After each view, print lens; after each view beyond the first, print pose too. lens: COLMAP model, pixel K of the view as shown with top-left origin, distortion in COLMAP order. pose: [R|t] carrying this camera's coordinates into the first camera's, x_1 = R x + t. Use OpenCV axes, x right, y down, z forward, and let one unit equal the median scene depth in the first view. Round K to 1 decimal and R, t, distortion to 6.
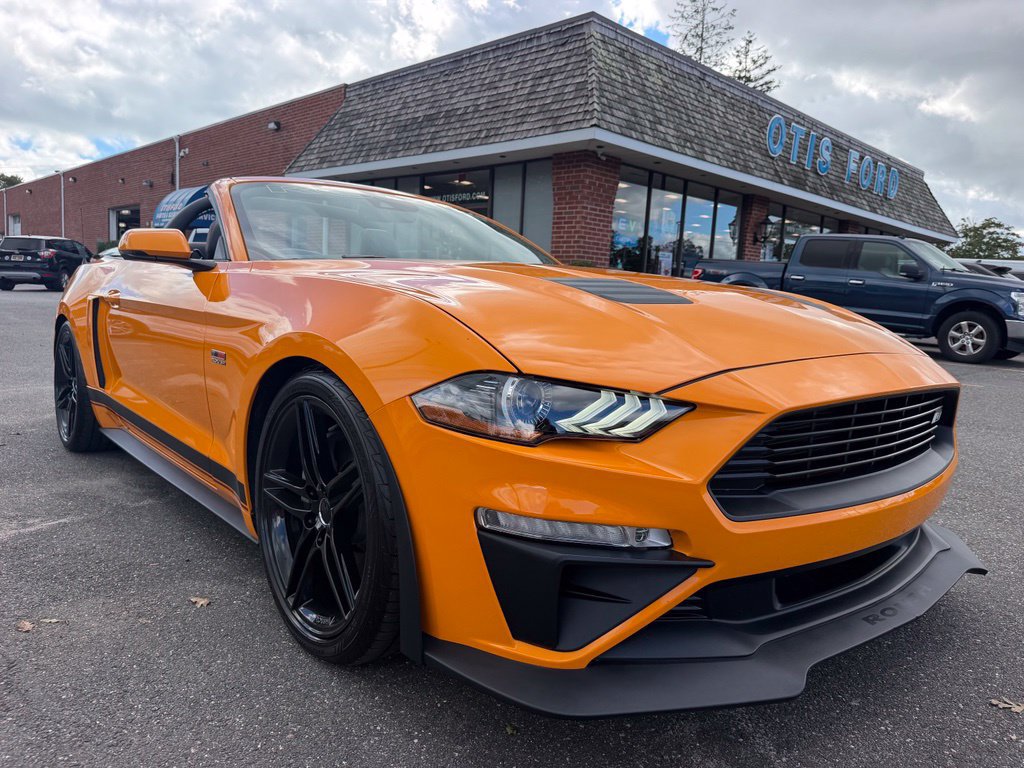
lens RADIAL K [[740.7, 0, 512.5], [0, 740.7, 371.1], [0, 0, 1]] dist [0.005520, -0.017613]
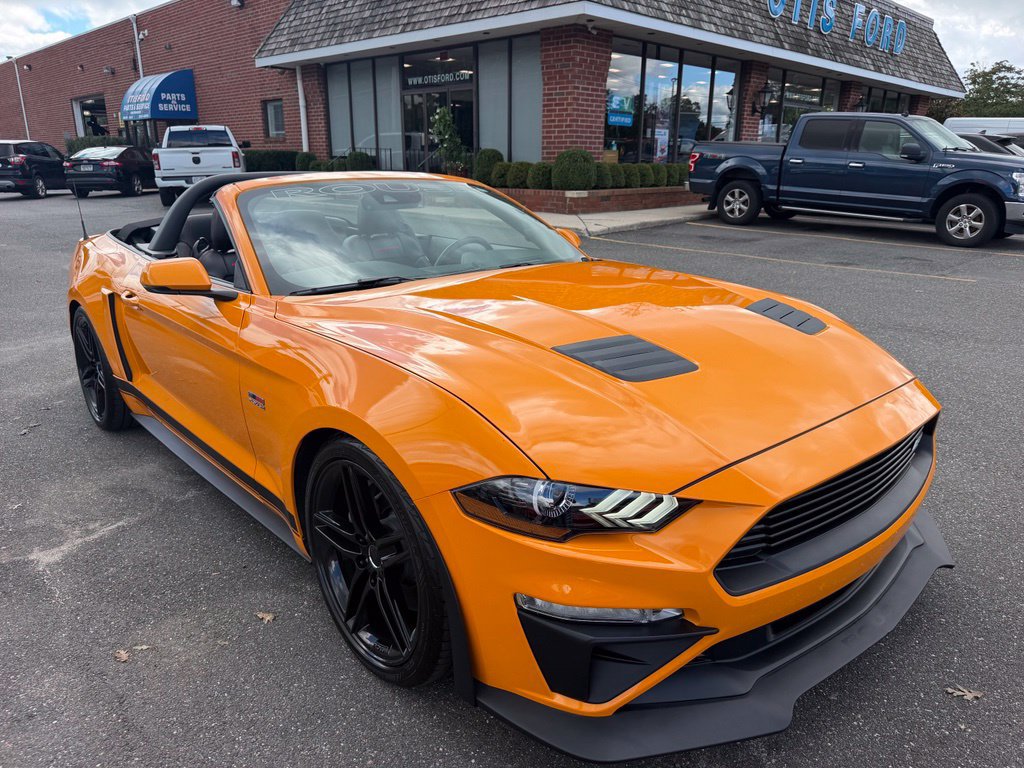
lens RADIAL K [[743.4, 0, 512.0], [0, 743.4, 384.0], [0, 0, 1]] dist [-0.001260, -0.008210]
pose [[0.998901, -0.046830, 0.001970, -0.005326], [0.045618, 0.980969, 0.188729, -0.045720], [-0.010771, -0.188431, 0.982027, -0.011782]]
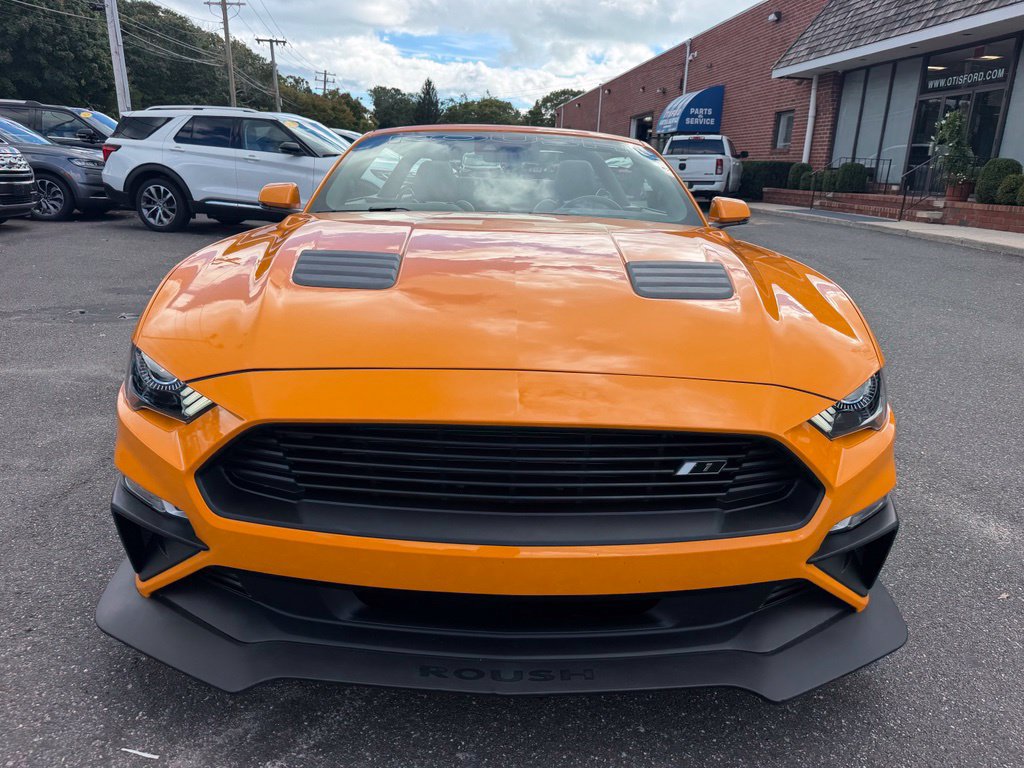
lens RADIAL K [[735.5, 0, 502.9], [0, 735.5, 378.1], [0, 0, 1]] dist [-0.002348, -0.003779]
pose [[0.762517, 0.155770, -0.627936, 0.151354], [-0.064539, 0.984055, 0.165740, -0.024035], [0.643741, -0.085853, 0.760412, 0.061120]]
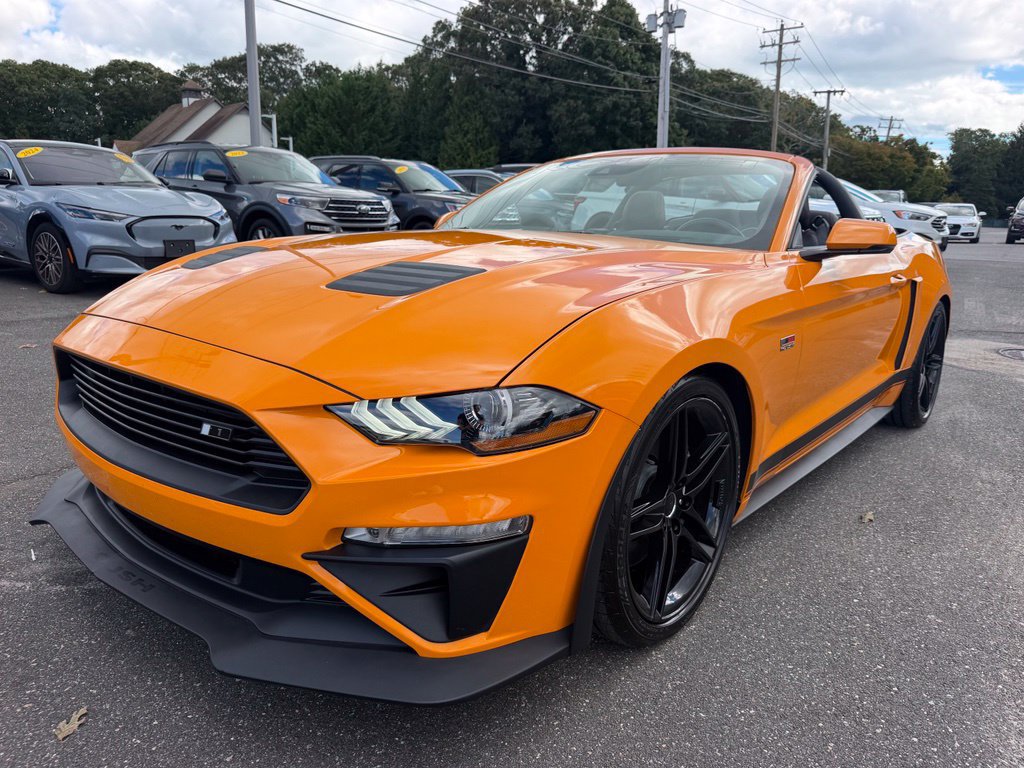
lens RADIAL K [[743.4, 0, 512.0], [0, 743.4, 384.0], [0, 0, 1]] dist [-0.001260, -0.008210]
pose [[0.172219, 0.183480, -0.967820, 0.238898], [-0.111937, 0.979781, 0.165829, -0.027891], [0.978678, 0.079776, 0.189275, 0.198917]]
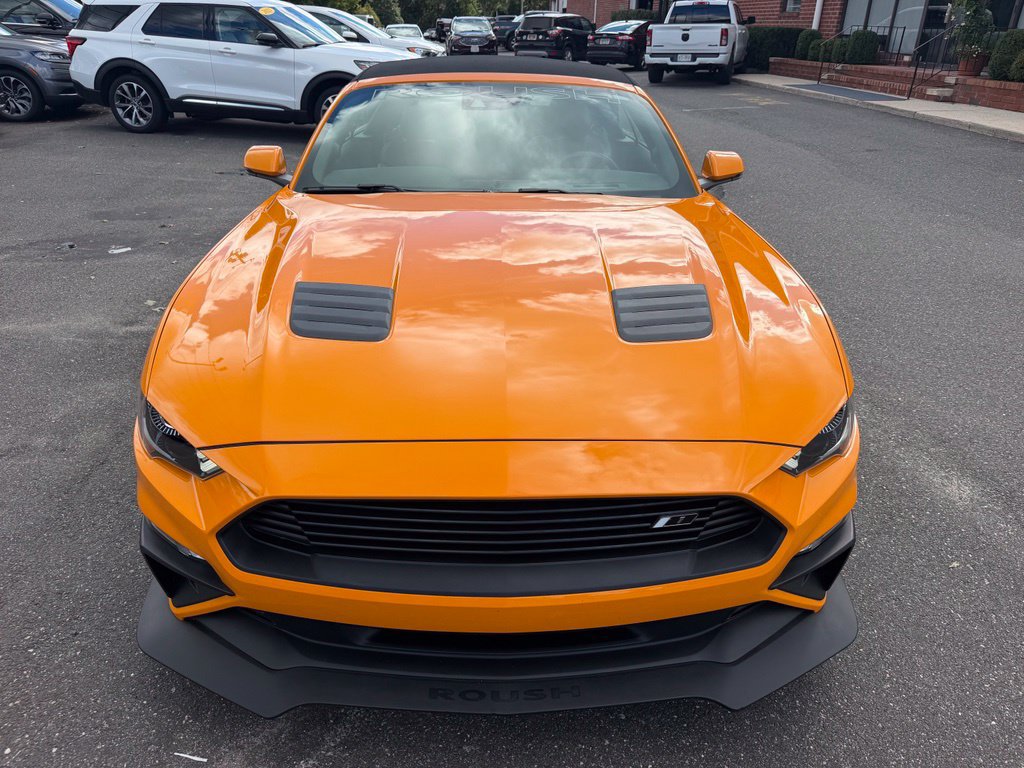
lens RADIAL K [[736.7, 0, 512.0], [0, 736.7, 384.0], [0, 0, 1]] dist [-0.006046, -0.002000]
pose [[0.774903, 0.245883, -0.582294, 0.151448], [-0.045631, 0.940593, 0.336456, -0.058697], [0.630430, -0.234150, 0.740089, 0.060694]]
